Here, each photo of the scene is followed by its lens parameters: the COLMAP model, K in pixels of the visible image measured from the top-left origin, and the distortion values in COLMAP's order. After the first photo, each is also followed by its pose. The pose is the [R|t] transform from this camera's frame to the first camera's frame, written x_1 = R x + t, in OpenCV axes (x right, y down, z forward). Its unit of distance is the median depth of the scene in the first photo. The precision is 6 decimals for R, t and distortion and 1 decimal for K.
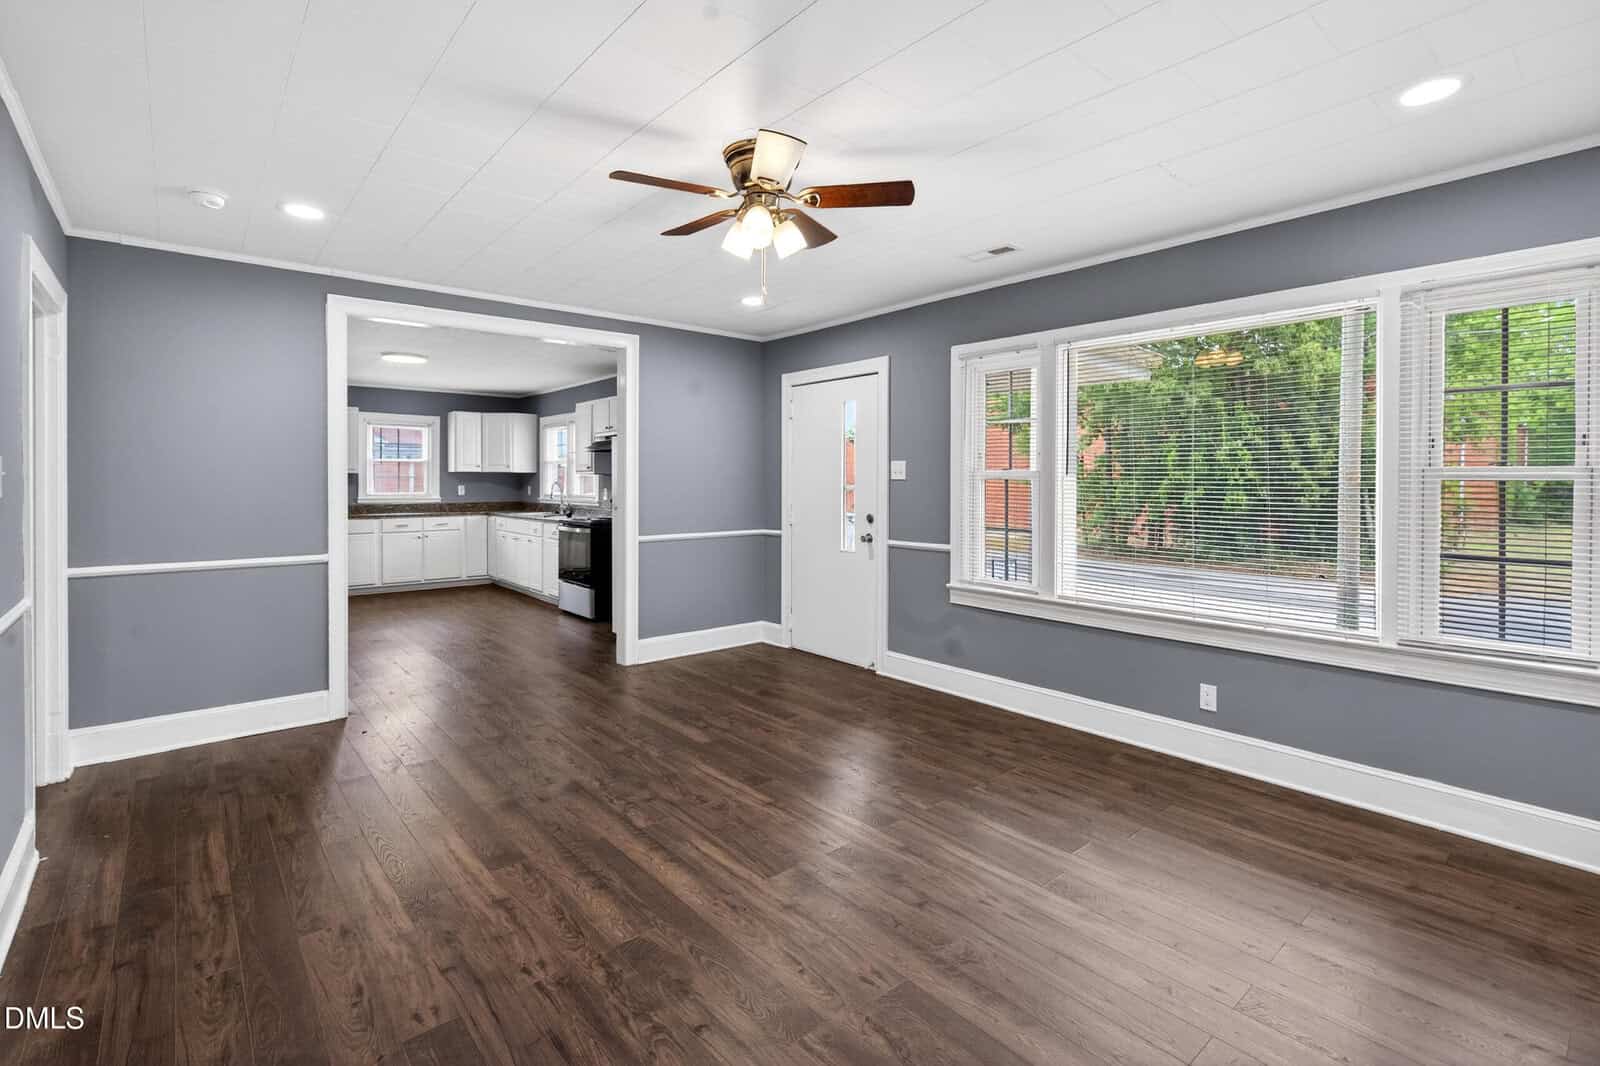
lens RADIAL K [[734.4, 0, 802.3], [0, 734.4, 497.1], [0, 0, 1]] dist [0.001252, 0.000159]
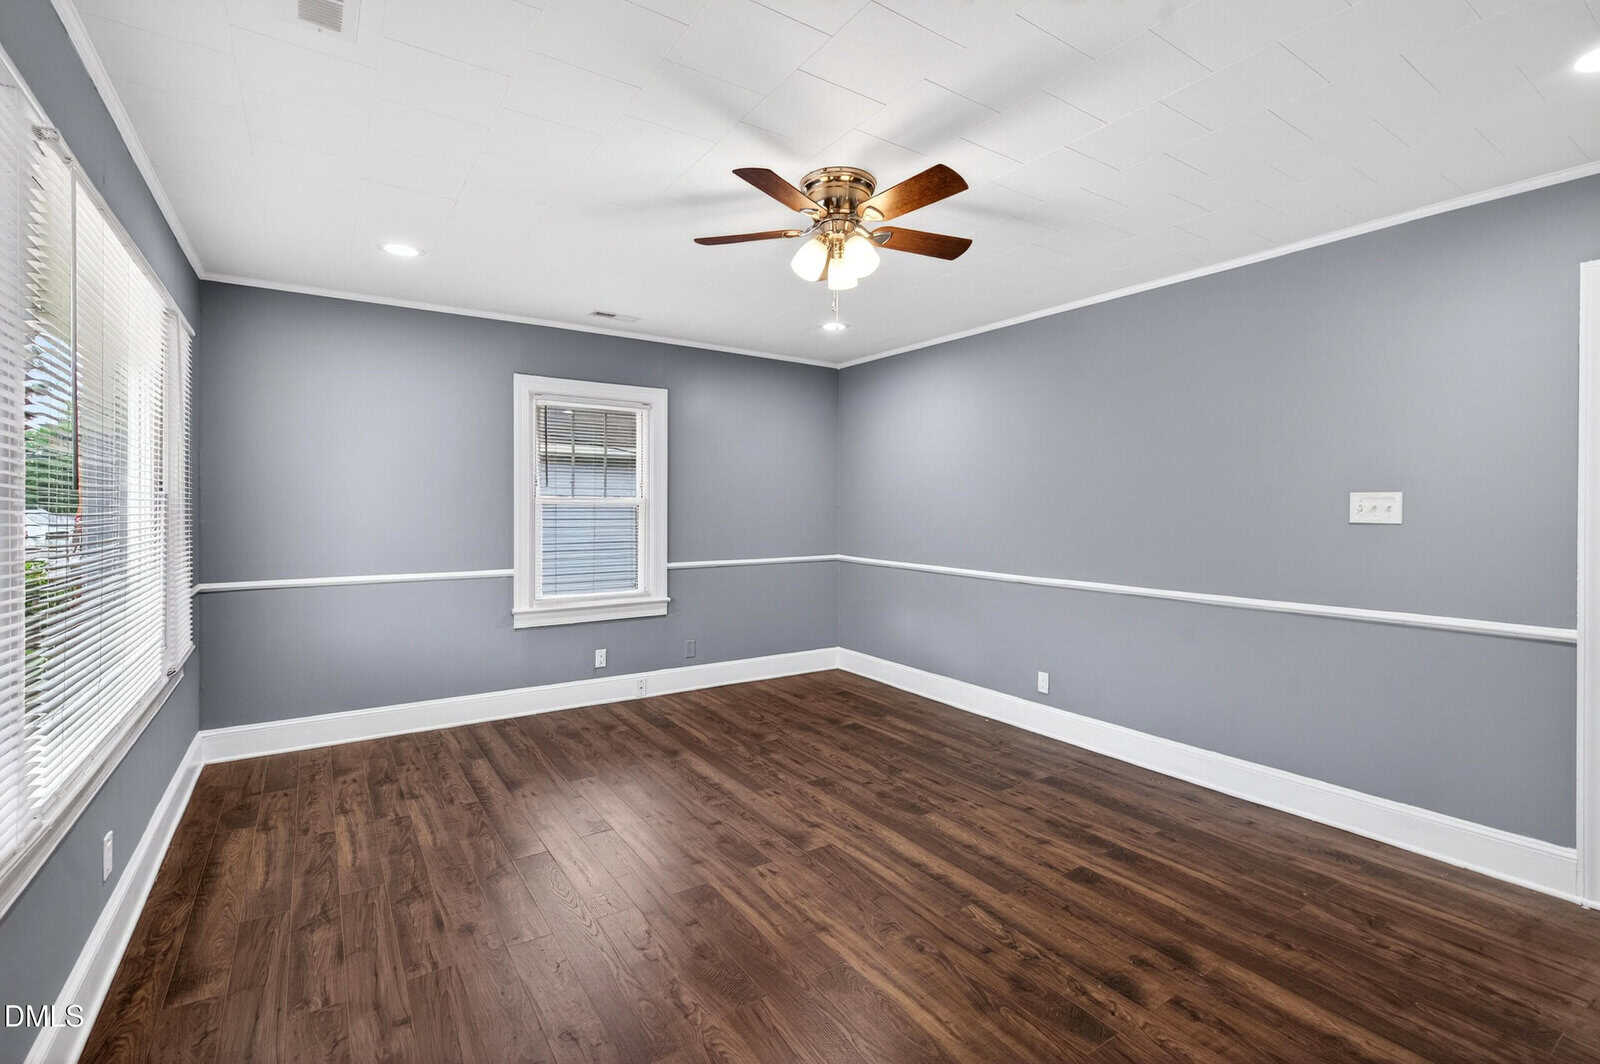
lens RADIAL K [[734.4, 0, 802.3], [0, 734.4, 496.1], [0, 0, 1]] dist [0.001252, 0.000159]
pose [[-0.993112, -0.004564, 0.117081, -0.122911], [-0.003870, 0.999974, 0.006152, -0.042784], [-0.117106, 0.005657, -0.993103, 1.942629]]
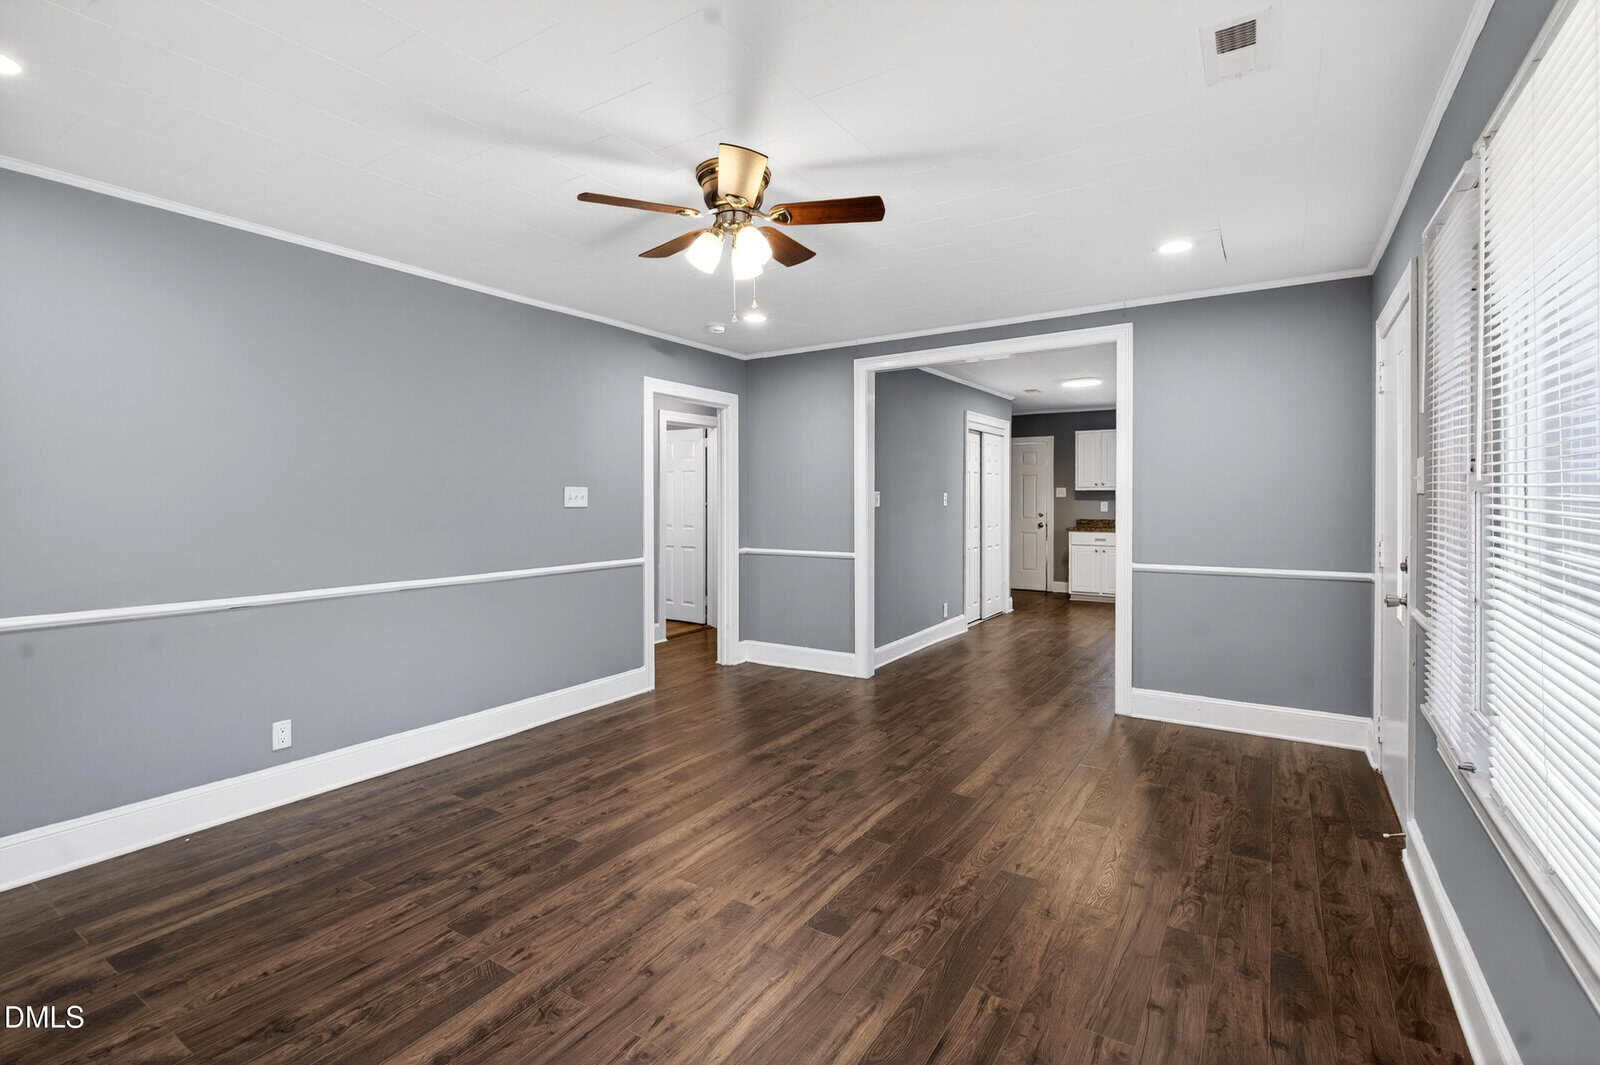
lens RADIAL K [[734.4, 0, 802.3], [0, 734.4, 496.6], [0, 0, 1]] dist [0.001252, 0.000159]
pose [[0.286612, -0.003402, -0.958041, 0.906320], [-0.015174, 0.999852, -0.008089, -0.017533], [0.957927, 0.016855, 0.286518, 0.770749]]
